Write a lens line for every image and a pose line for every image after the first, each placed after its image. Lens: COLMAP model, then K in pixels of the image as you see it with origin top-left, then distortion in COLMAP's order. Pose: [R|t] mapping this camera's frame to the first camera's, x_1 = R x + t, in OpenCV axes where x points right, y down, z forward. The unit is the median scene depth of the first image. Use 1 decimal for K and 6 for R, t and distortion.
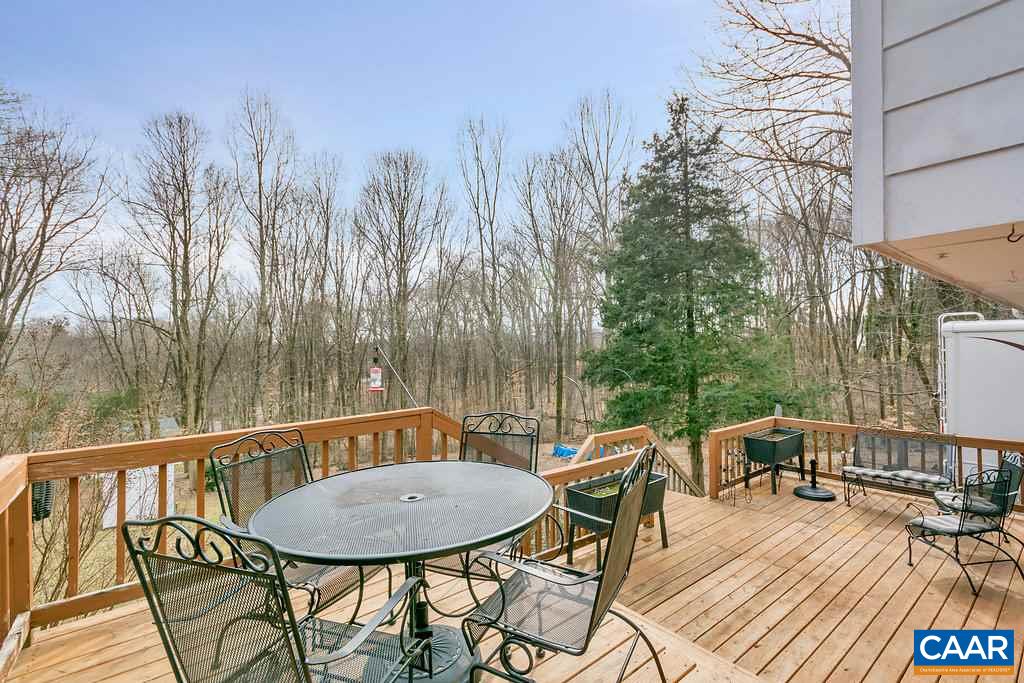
lens RADIAL K [[471.5, 0, 511.1], [0, 471.5, 343.1], [0, 0, 1]] dist [0.001589, -0.001580]
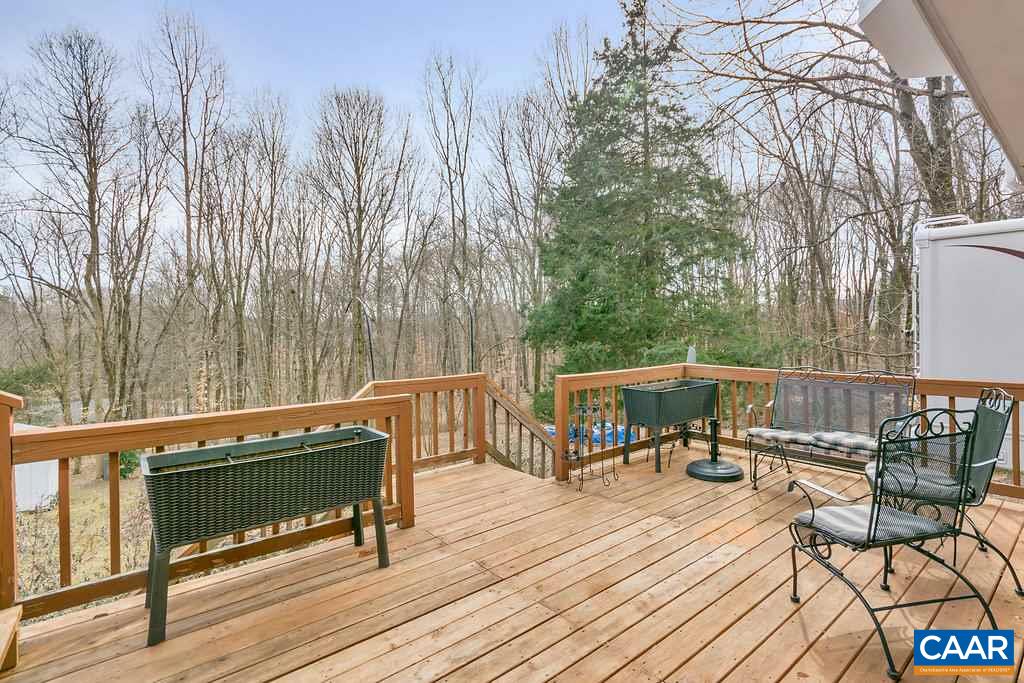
lens RADIAL K [[490.1, 0, 546.9], [0, 490.1, 328.7], [0, 0, 1]] dist [0.001740, 0.001309]
pose [[0.999172, 0.004093, 0.040471, 0.351241], [-0.004425, 0.999957, 0.008124, 0.107496], [-0.040436, -0.008297, 0.999148, 0.302725]]
